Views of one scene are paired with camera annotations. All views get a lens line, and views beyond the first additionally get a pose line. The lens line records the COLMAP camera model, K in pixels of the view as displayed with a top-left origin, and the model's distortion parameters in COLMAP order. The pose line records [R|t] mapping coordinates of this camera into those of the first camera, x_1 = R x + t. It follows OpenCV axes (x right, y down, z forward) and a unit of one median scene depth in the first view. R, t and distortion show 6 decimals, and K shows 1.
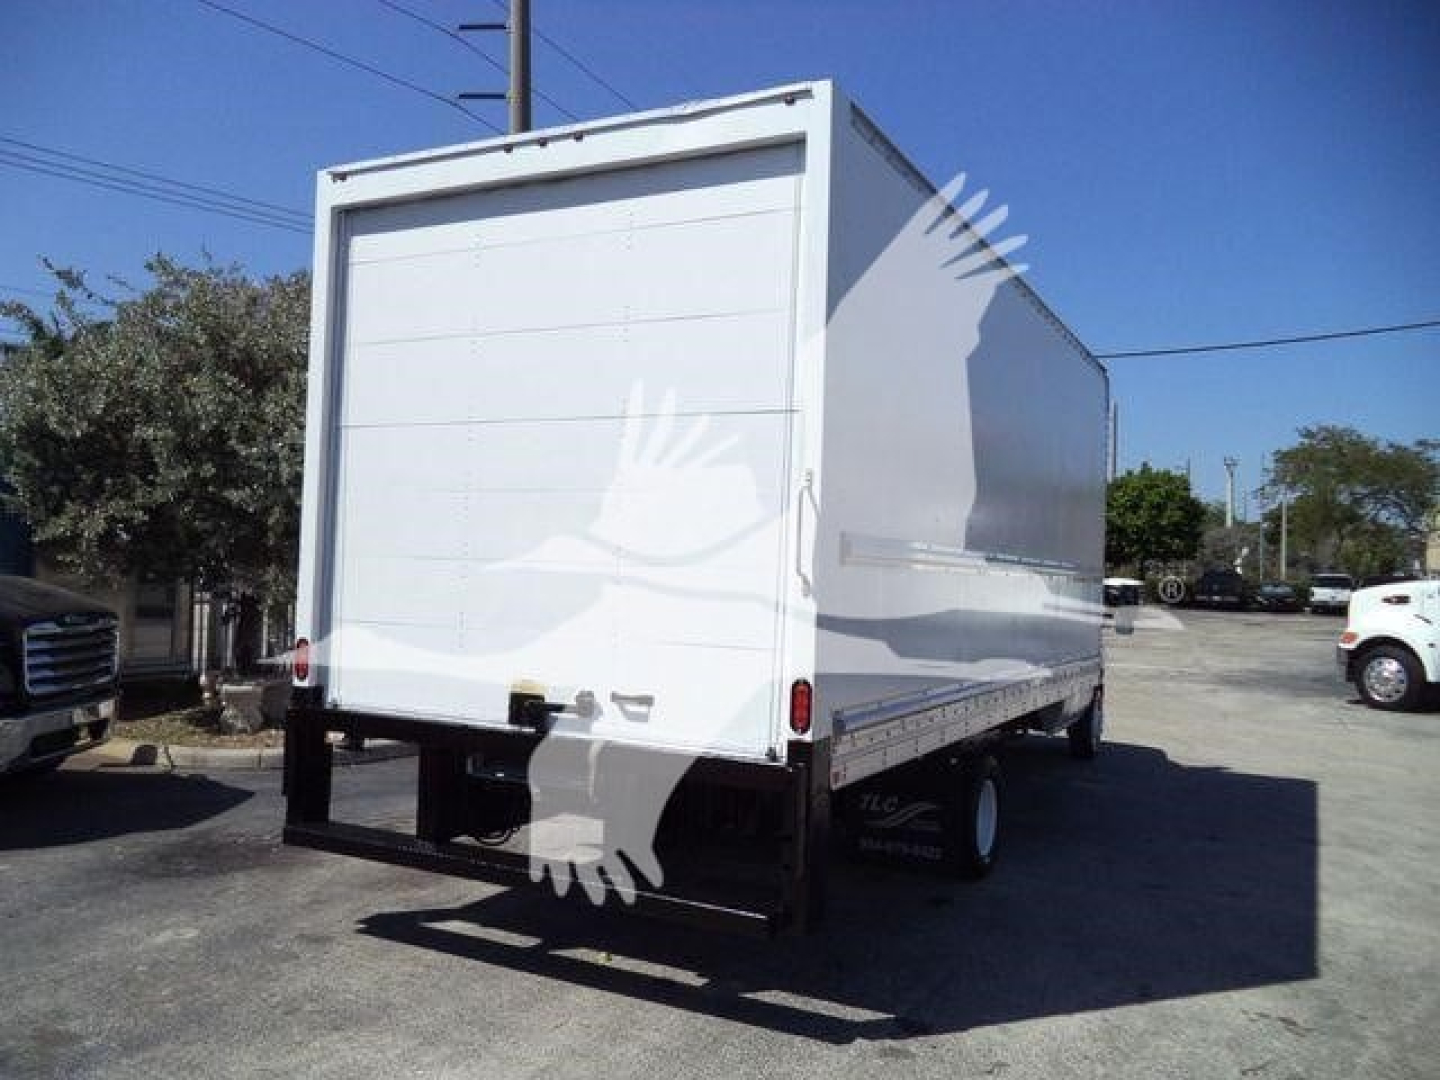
lens RADIAL K [[1163.2, 0, 720.0], [0, 1163.2, 540.0], [0, 0, 1]] dist [-0.008425, 0.003983]
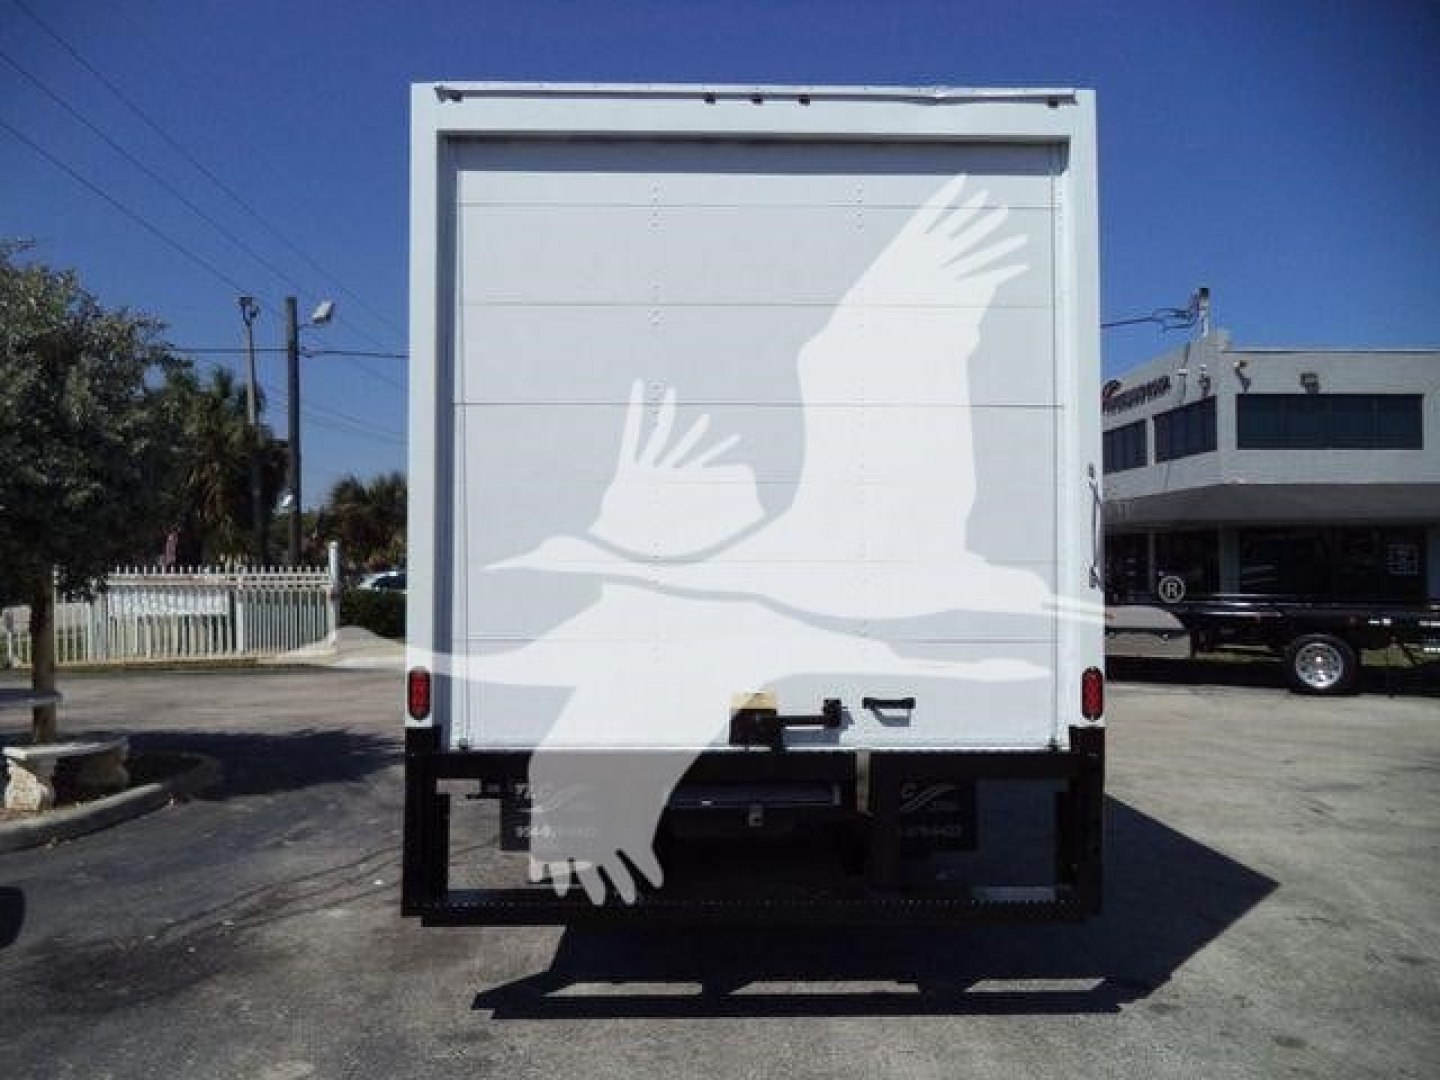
lens RADIAL K [[1163.0, 0, 729.1], [0, 1163.0, 541.5], [0, 0, 1]] dist [-0.009841, -0.010153]
pose [[0.875112, -0.017932, 0.483588, -0.609461], [0.017183, 0.999834, 0.005980, -0.003026], [-0.483615, 0.003076, 0.875275, 0.217516]]
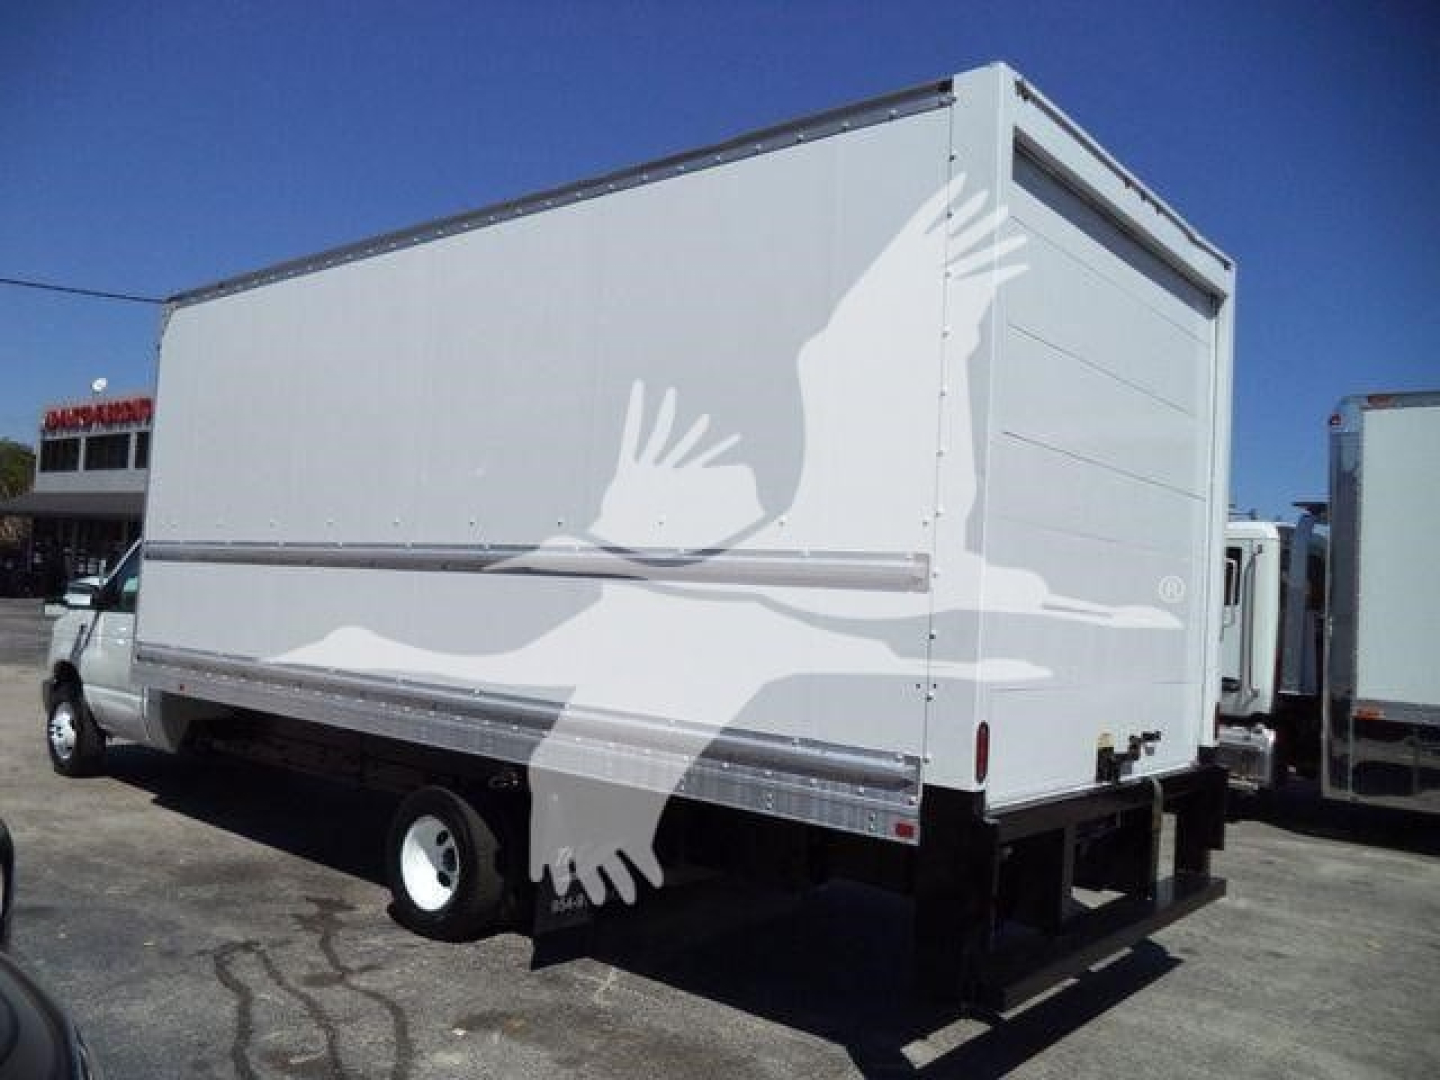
lens RADIAL K [[1168.9, 0, 720.0], [0, 1168.9, 540.0], [0, 0, 1]] dist [-0.019519, -0.008319]
pose [[0.211492, 0.023855, 0.977089, -1.192392], [-0.077986, 0.996927, -0.007459, -0.010164], [-0.974264, -0.074622, 0.212702, 1.109199]]
